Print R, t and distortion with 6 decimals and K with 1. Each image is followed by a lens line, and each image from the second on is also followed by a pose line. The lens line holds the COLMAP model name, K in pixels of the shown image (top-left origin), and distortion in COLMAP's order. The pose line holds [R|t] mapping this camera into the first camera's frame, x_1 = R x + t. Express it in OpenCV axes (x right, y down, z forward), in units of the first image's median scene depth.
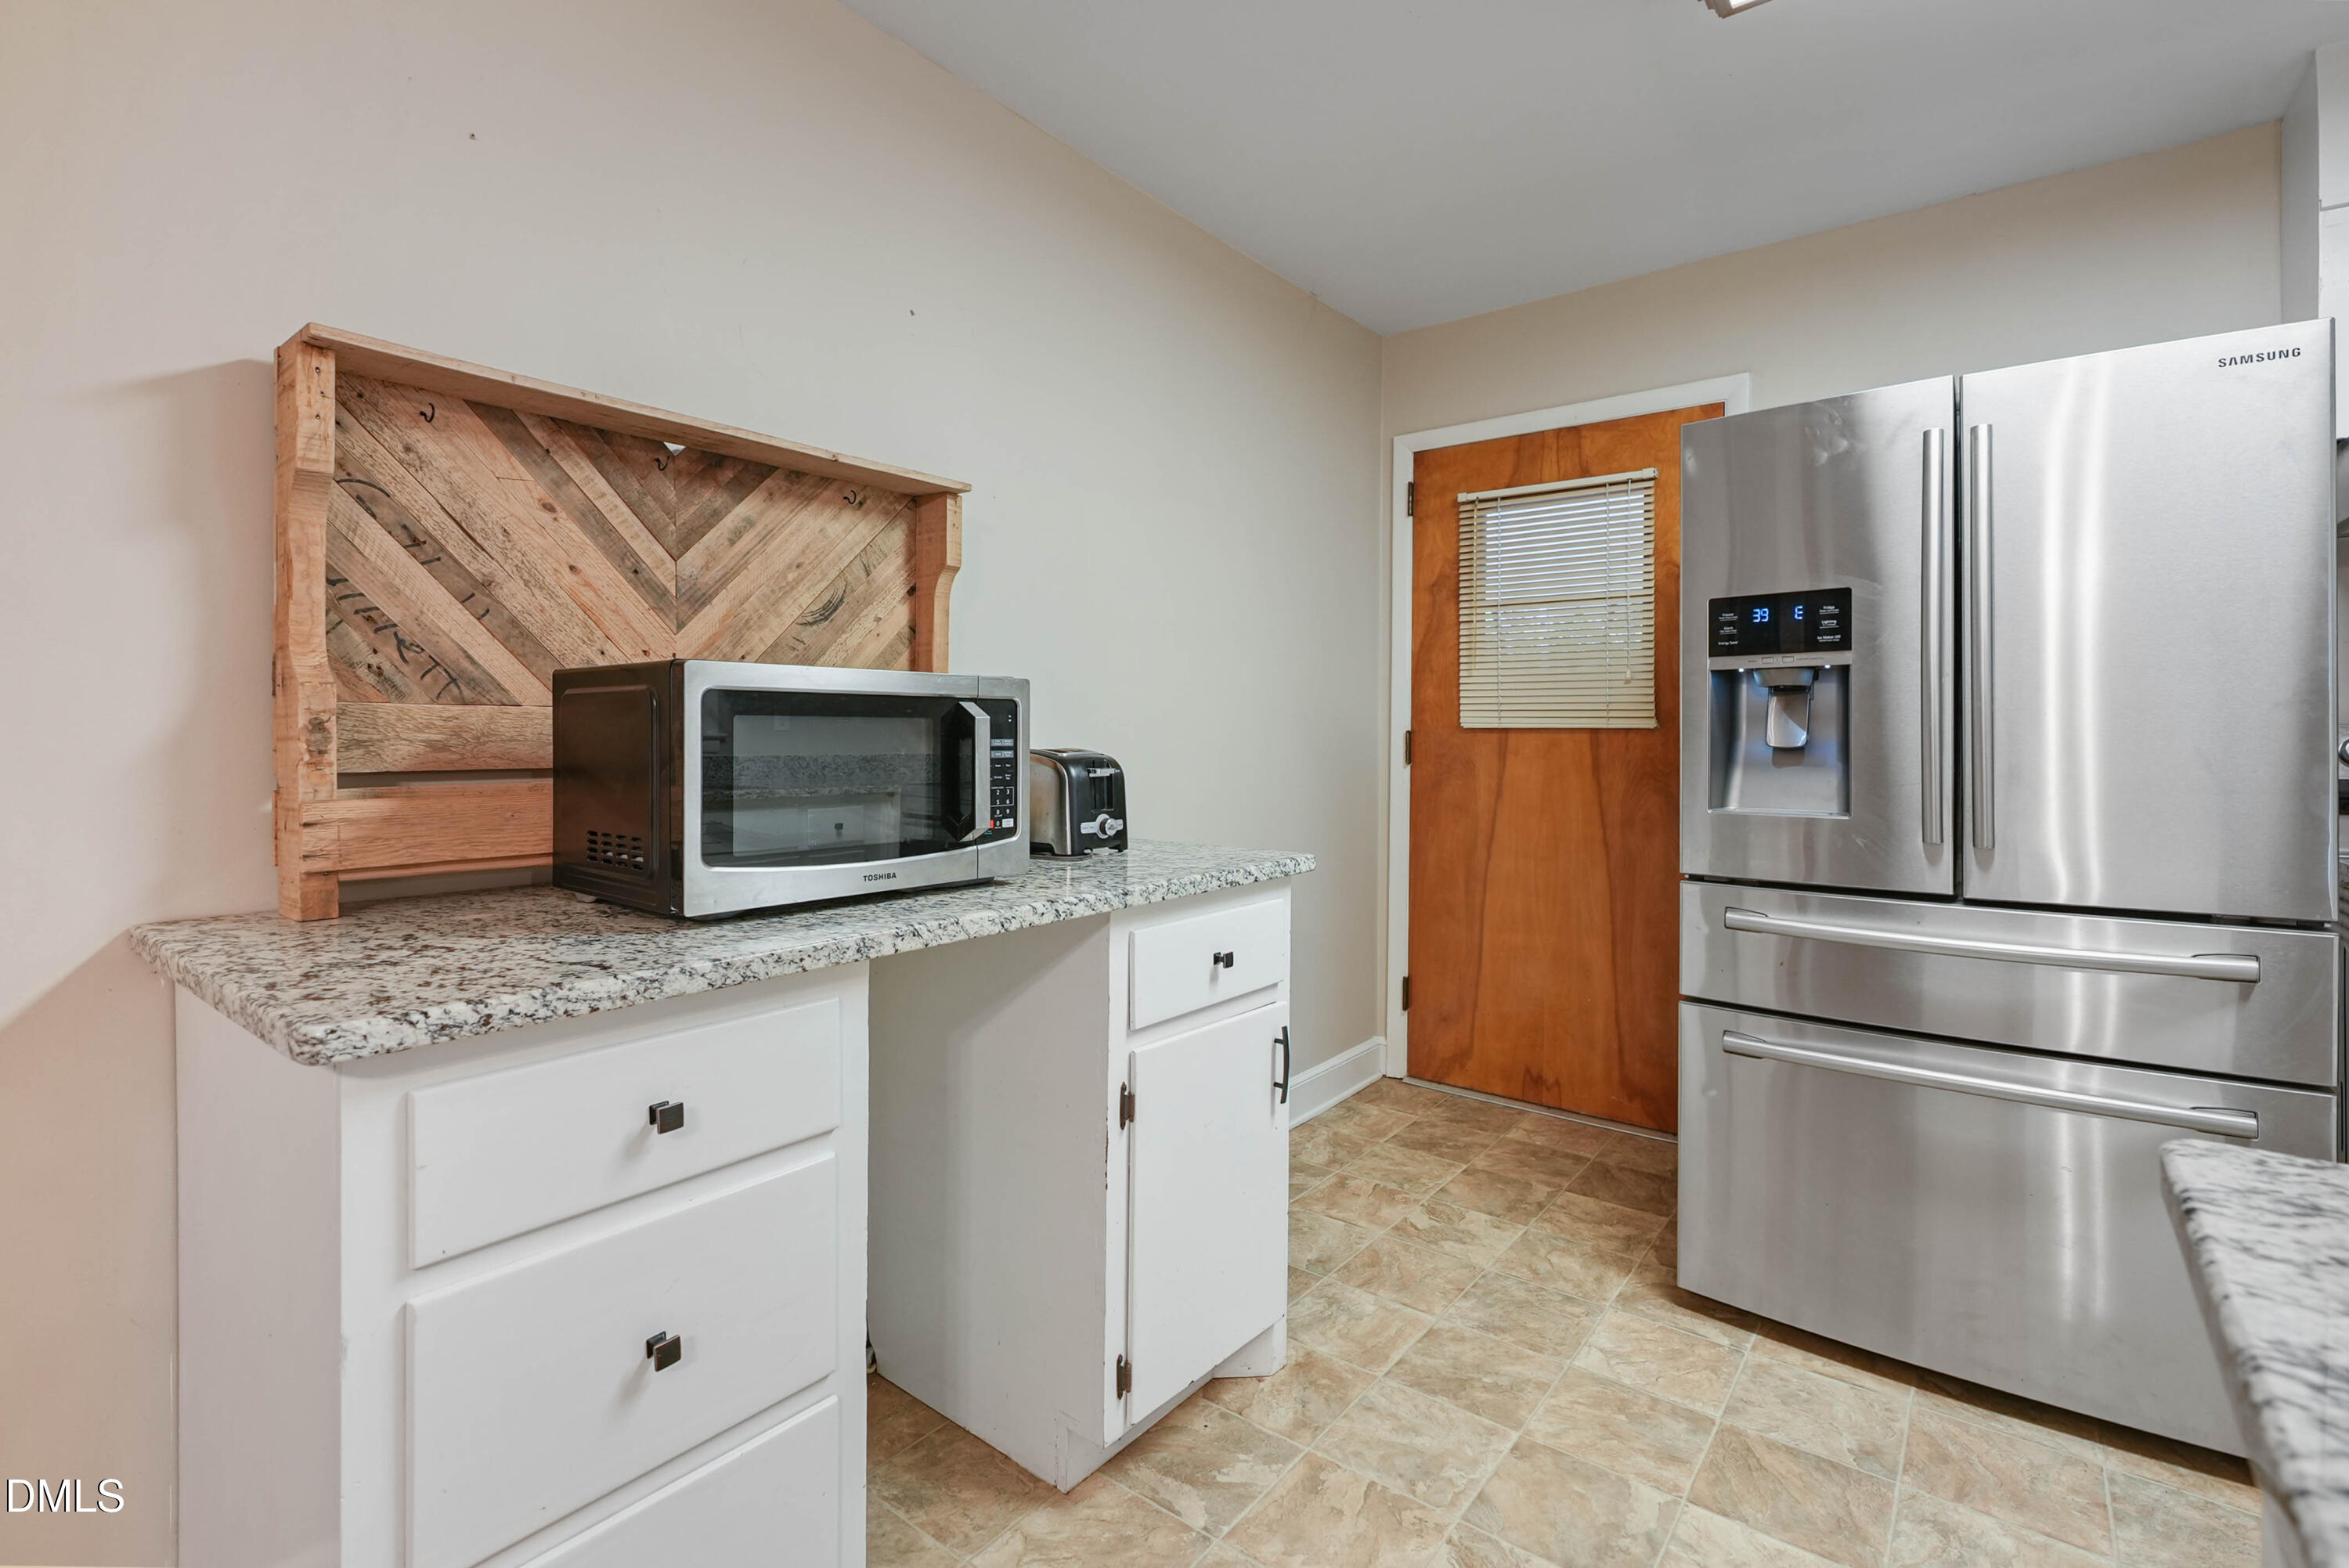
lens RADIAL K [[1081.2, 0, 1169.4], [0, 1081.2, 731.1], [0, 0, 1]] dist [-0.002811, 0.000819]
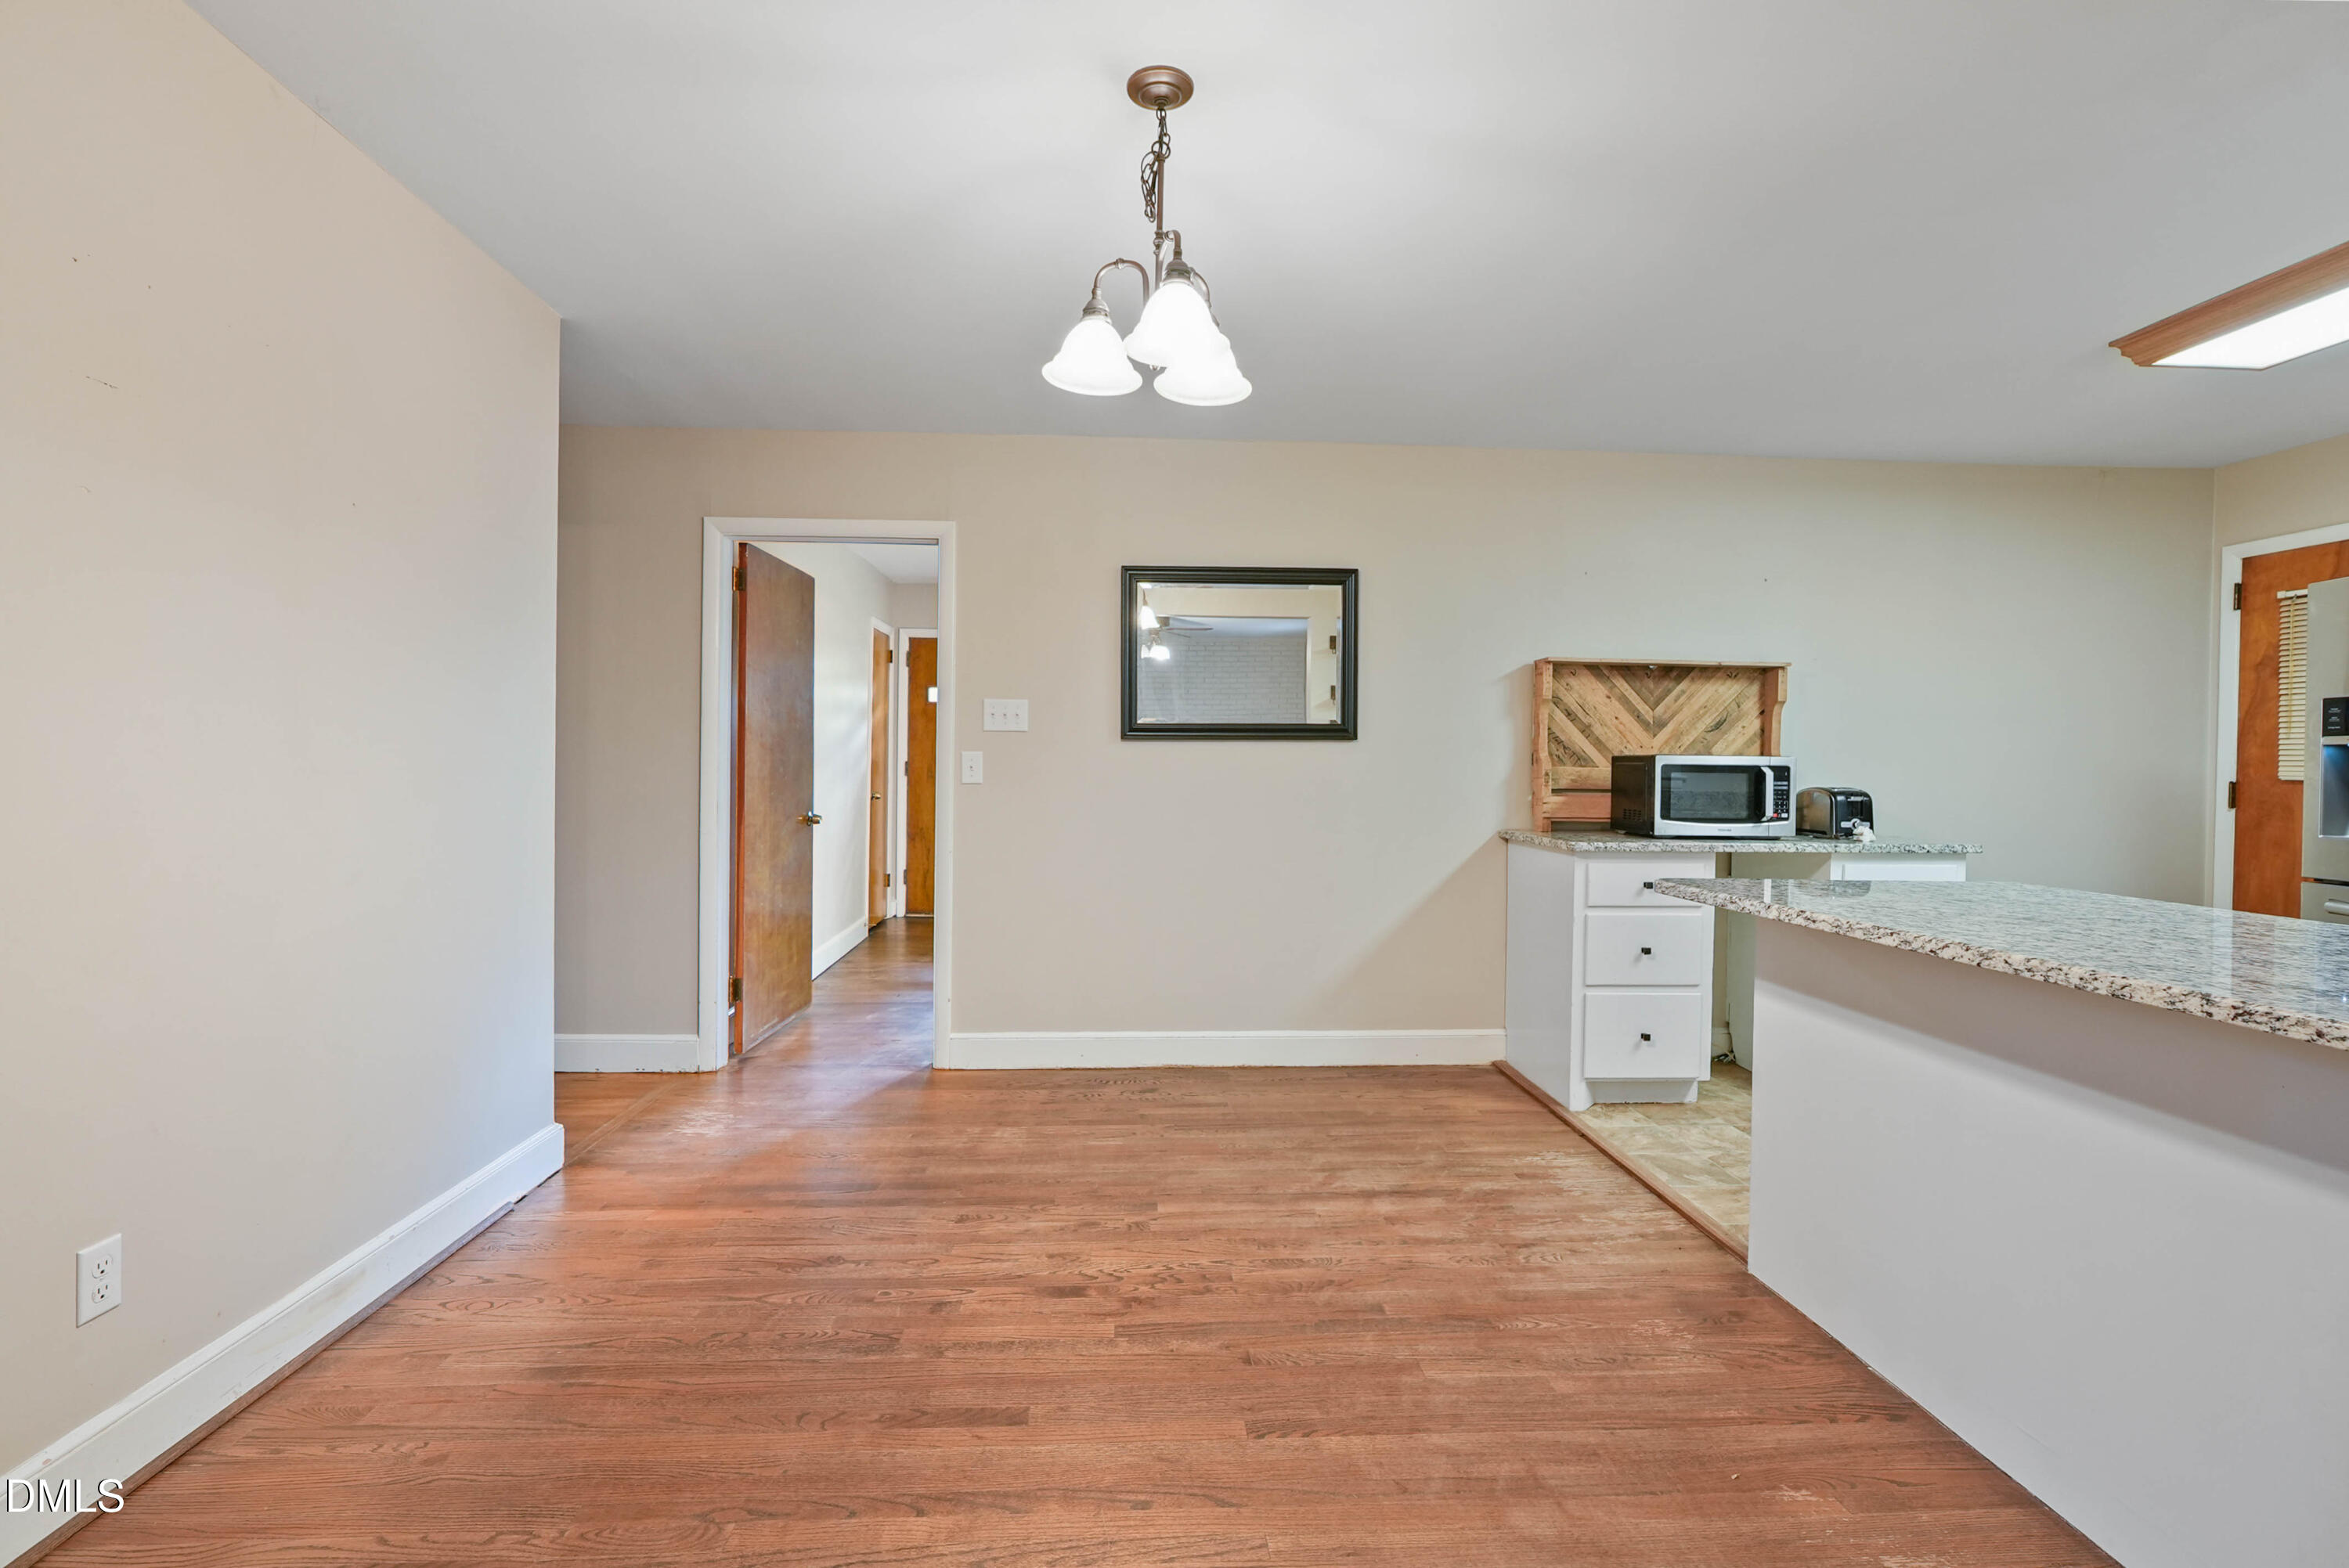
lens RADIAL K [[1081.2, 0, 1175.7], [0, 1081.2, 777.8], [0, 0, 1]] dist [-0.002811, 0.000819]
pose [[0.665546, 0.013678, -0.746231, 0.736525], [-0.008956, 0.999906, 0.010341, -0.014429], [0.746303, -0.000199, 0.665606, -1.622059]]
